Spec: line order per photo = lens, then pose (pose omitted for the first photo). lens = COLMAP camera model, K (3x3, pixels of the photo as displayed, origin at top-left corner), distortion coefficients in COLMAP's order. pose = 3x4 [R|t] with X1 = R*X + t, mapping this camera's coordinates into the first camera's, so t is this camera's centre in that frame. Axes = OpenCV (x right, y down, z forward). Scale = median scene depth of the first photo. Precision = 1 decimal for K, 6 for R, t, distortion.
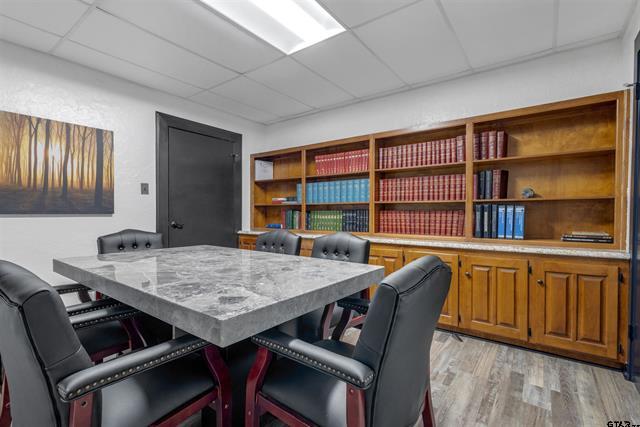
lens RADIAL K [[302.3, 0, 320.4], [0, 302.3, 212.0], [0, 0, 1]] dist [0.013957, -0.004376]
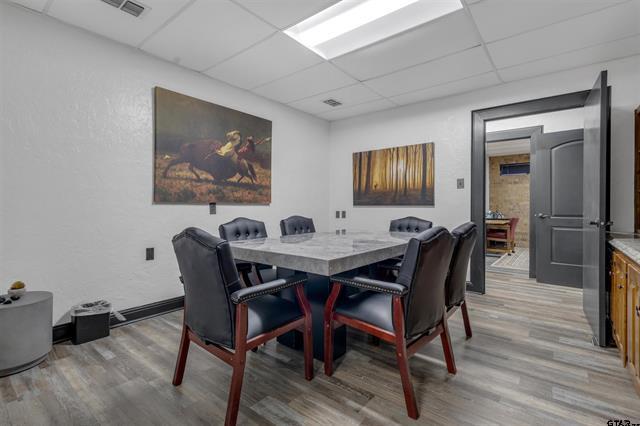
lens RADIAL K [[302.3, 0, 321.9], [0, 302.3, 209.7], [0, 0, 1]] dist [0.013957, -0.004376]
pose [[-0.032510, 0.011579, -0.999404, 0.693334], [0.003200, 0.999929, 0.011481, 0.008547], [0.999466, -0.002825, -0.032545, 0.616440]]
